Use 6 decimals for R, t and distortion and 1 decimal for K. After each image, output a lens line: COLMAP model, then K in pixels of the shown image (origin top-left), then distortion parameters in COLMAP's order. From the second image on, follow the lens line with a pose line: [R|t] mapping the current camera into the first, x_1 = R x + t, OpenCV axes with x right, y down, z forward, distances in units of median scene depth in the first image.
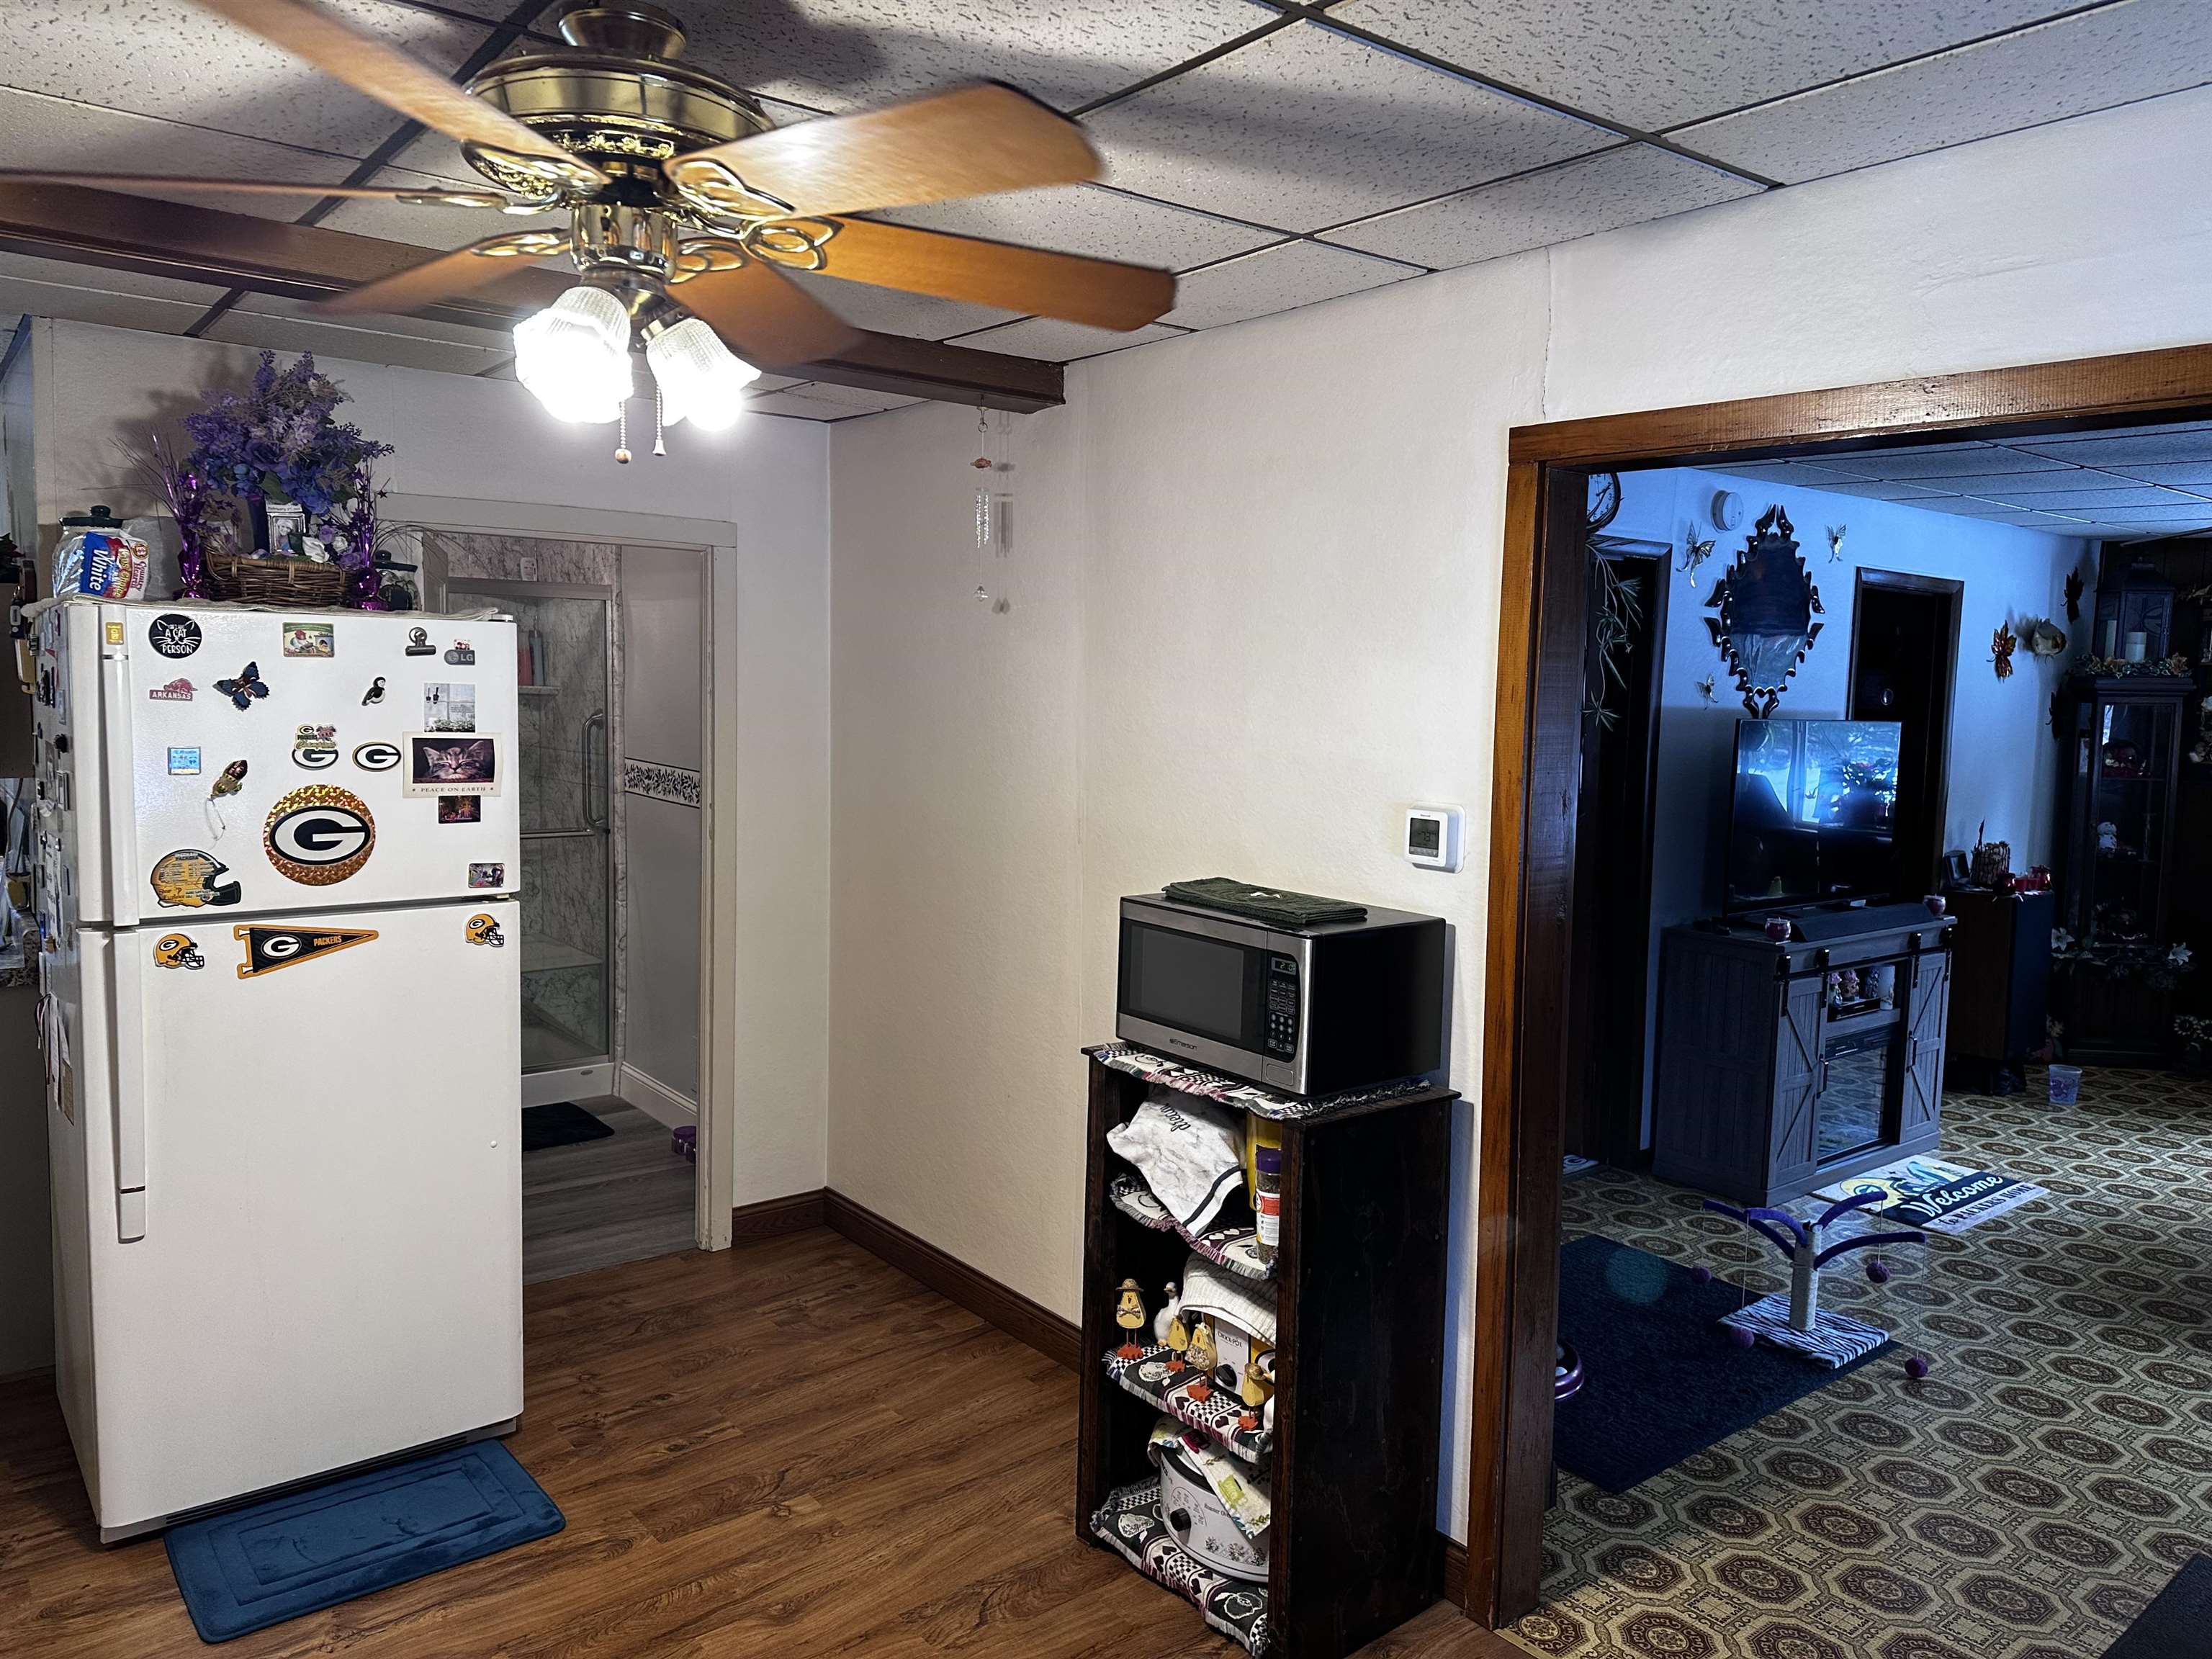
lens RADIAL K [[1582.4, 0, 1107.2], [0, 1582.4, 818.6], [0, 0, 1]] dist [0.007787, 0.004490]
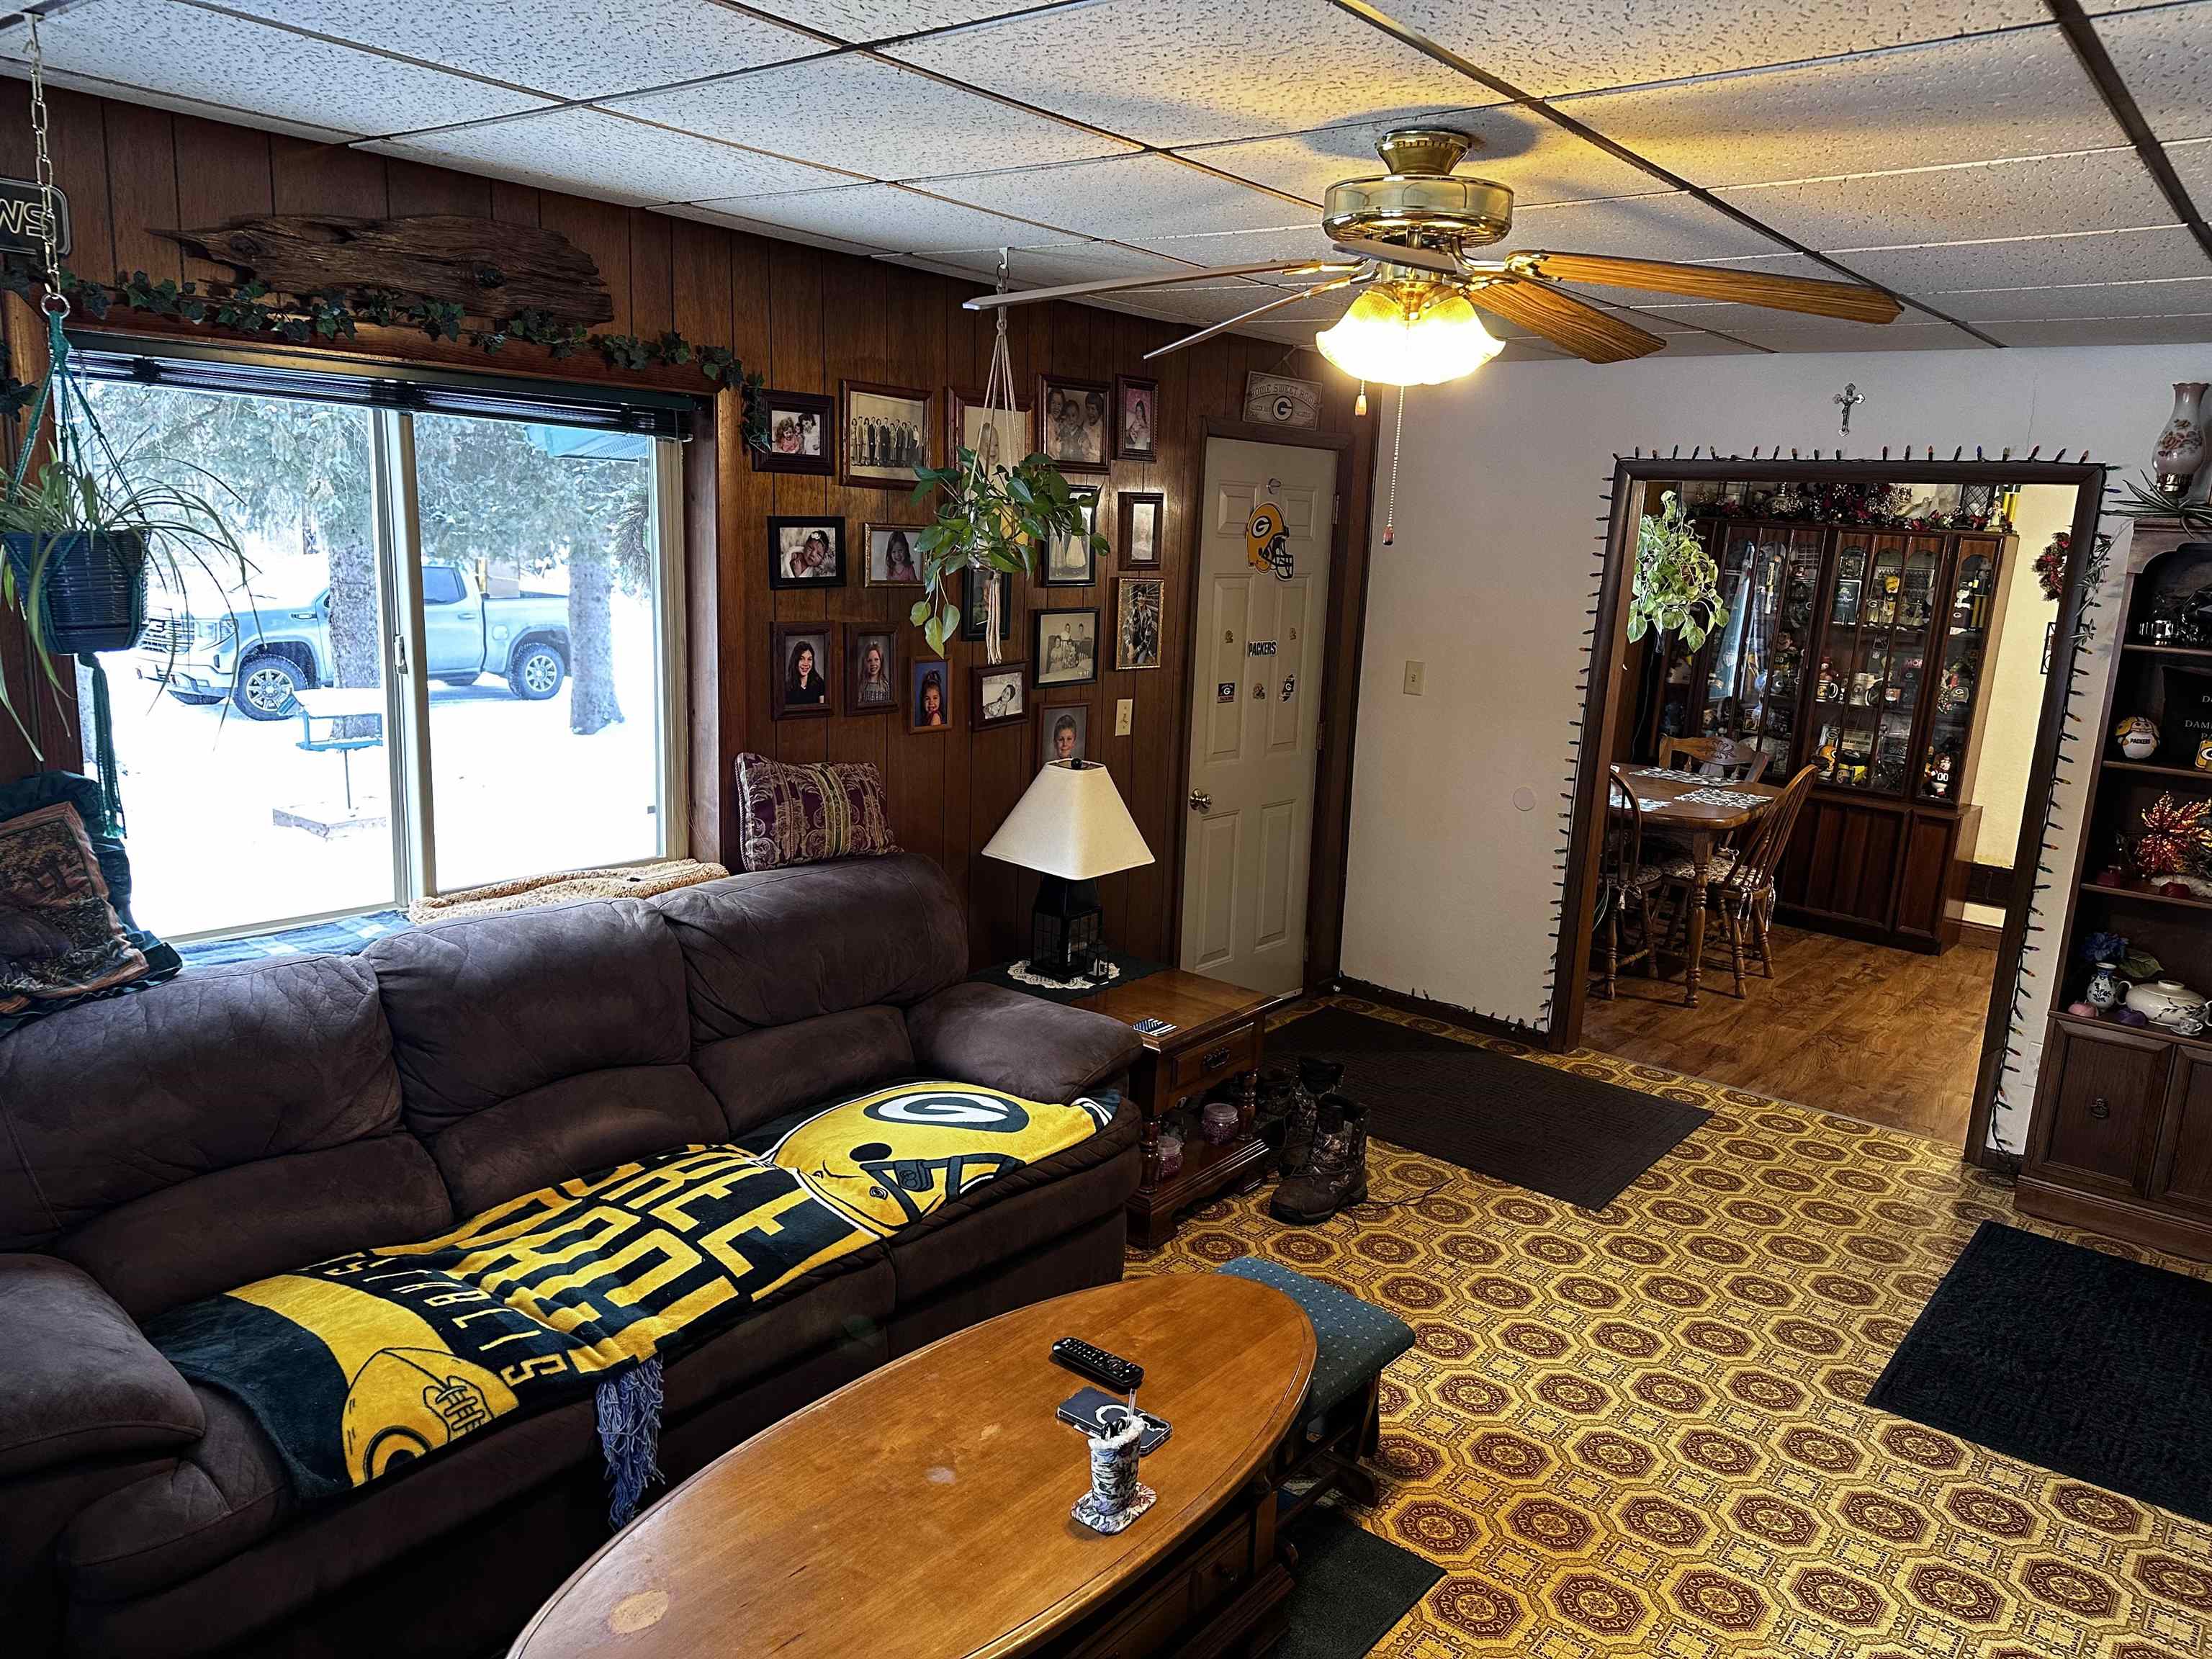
lens RADIAL K [[1523.7, 0, 1139.7], [0, 1523.7, 843.7], [0, 0, 1]] dist [0.140664, -0.156549]
pose [[-0.972585, -0.021993, -0.231503, 0.788213], [-0.088658, 0.955396, 0.281707, -0.113755], [0.214982, 0.294509, -0.931154, 1.176458]]
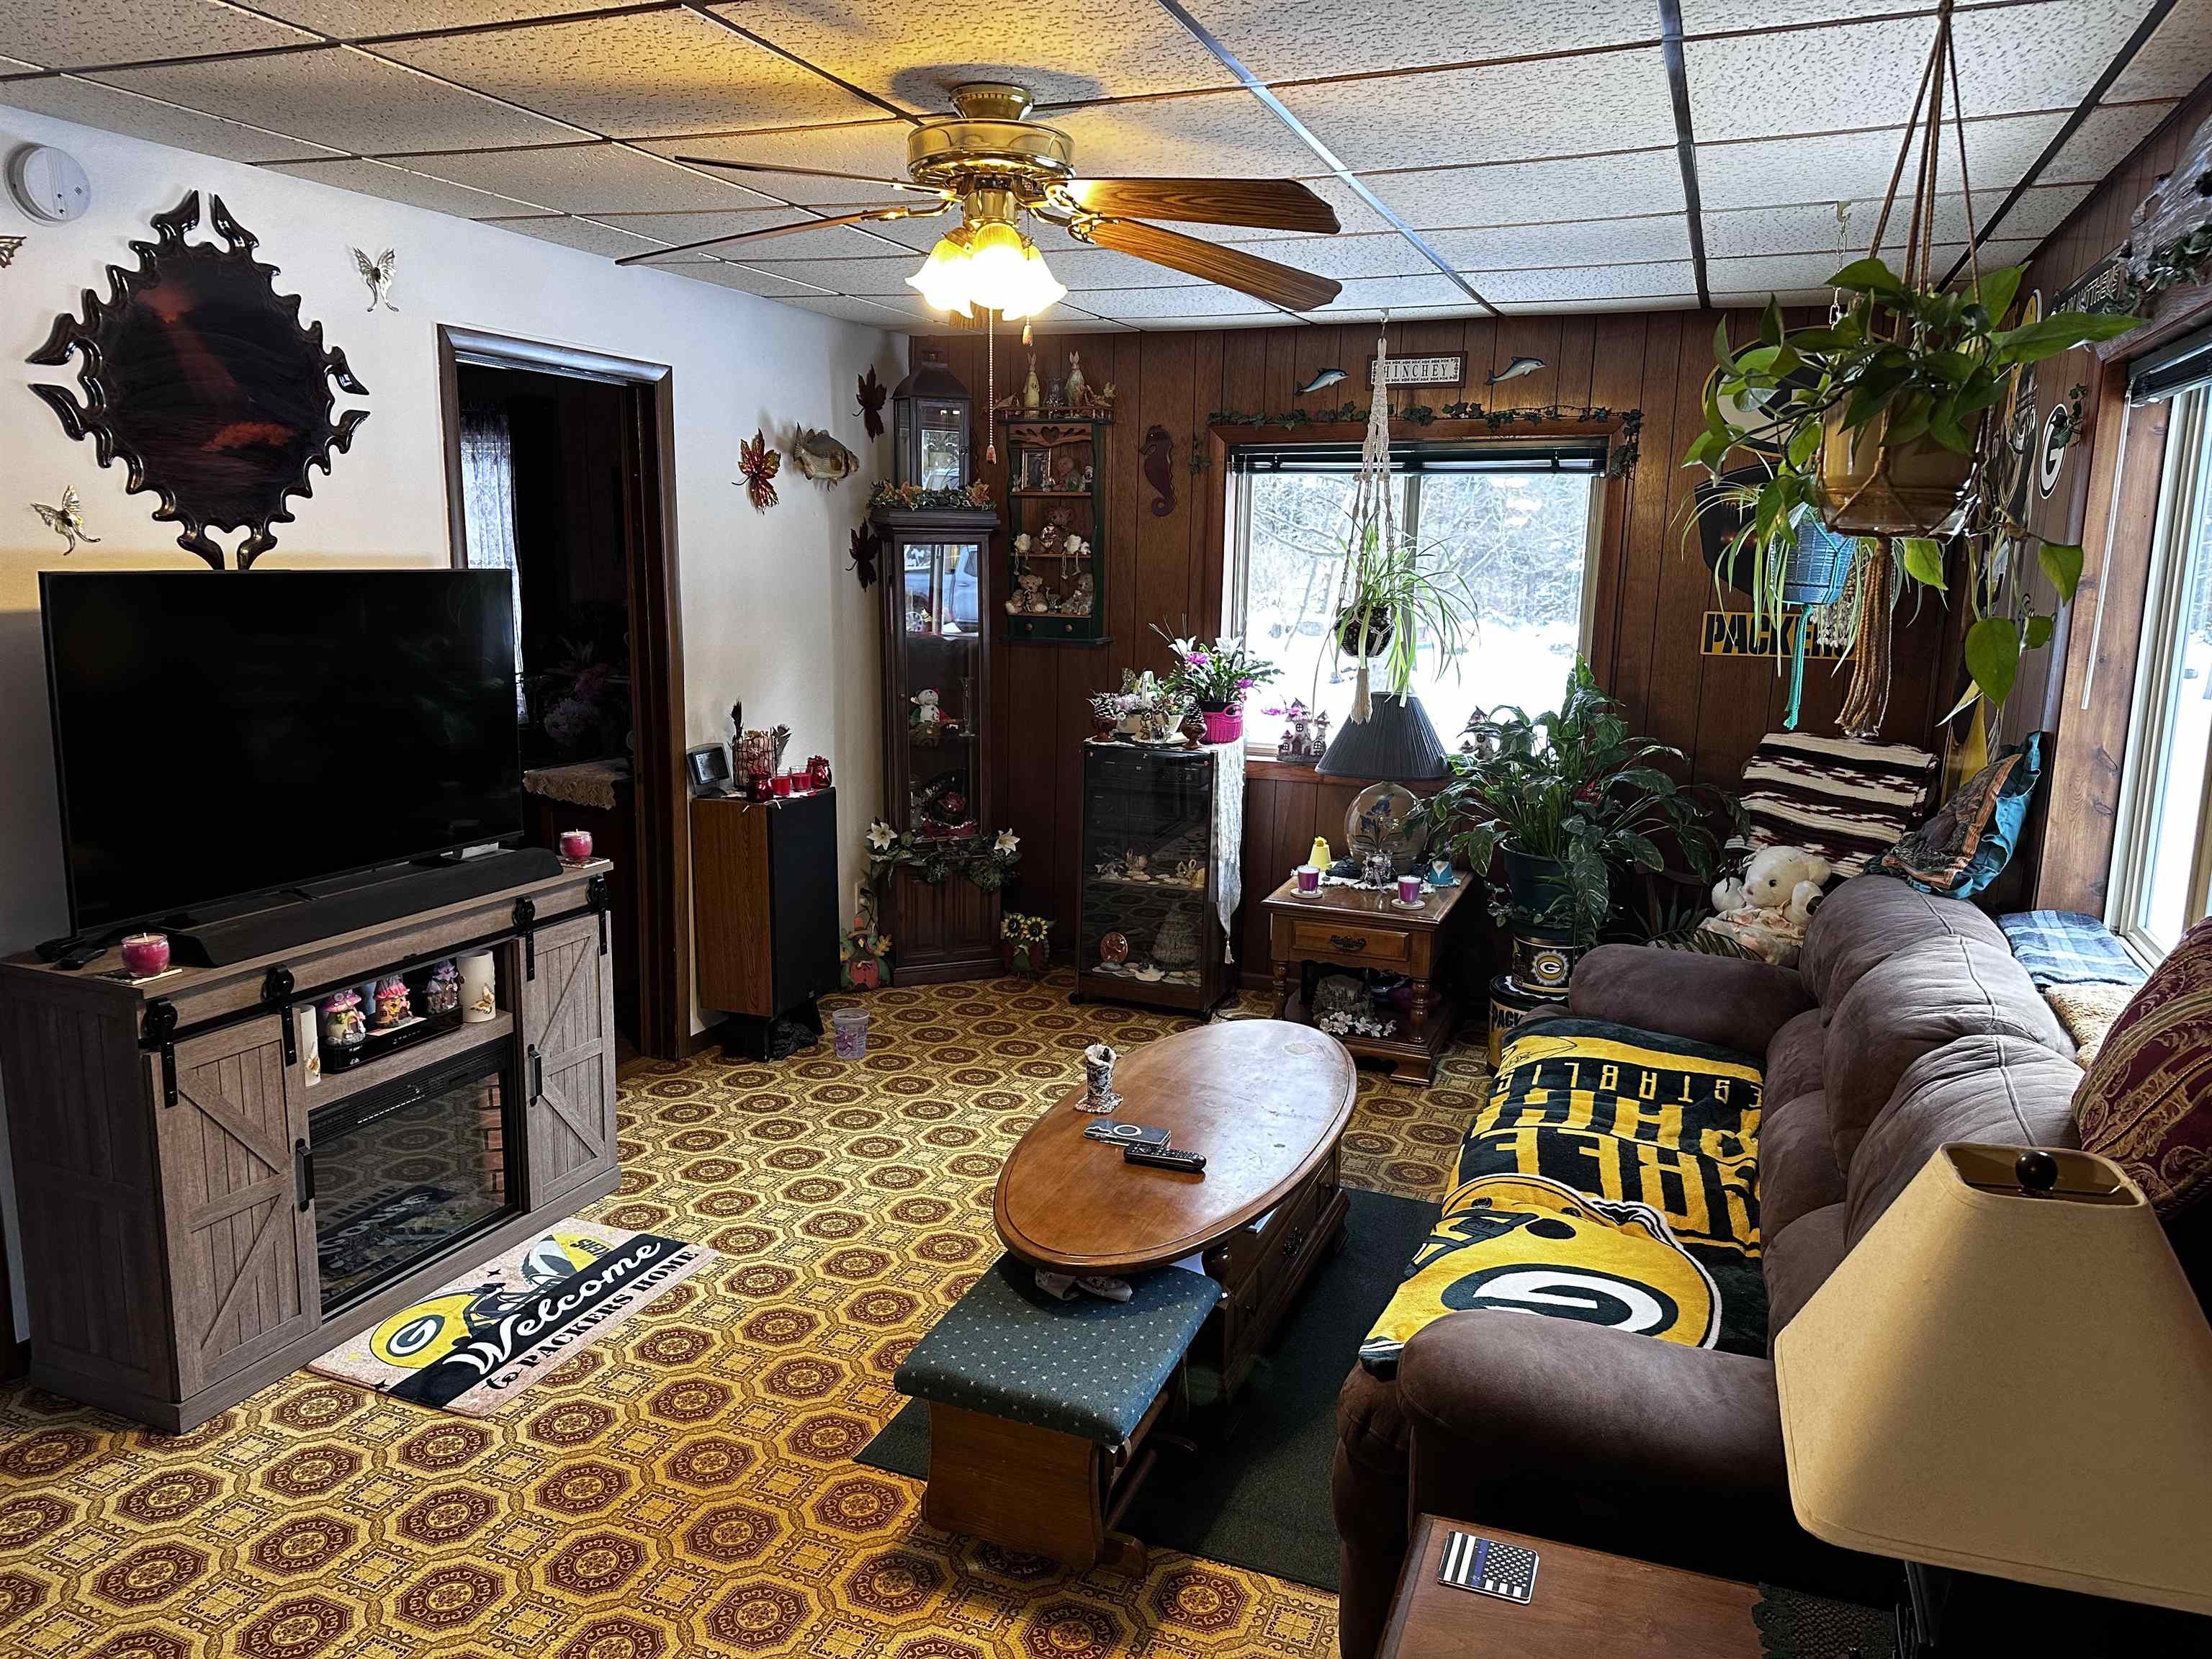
lens RADIAL K [[1530.8, 0, 1103.2], [0, 1530.8, 829.0], [0, 0, 1]] dist [0.118589, -0.158582]
pose [[0.873913, -0.095317, 0.476645, 0.418960], [0.042638, 0.991838, 0.120167, -0.023188], [-0.484208, -0.084693, 0.870844, 0.331916]]
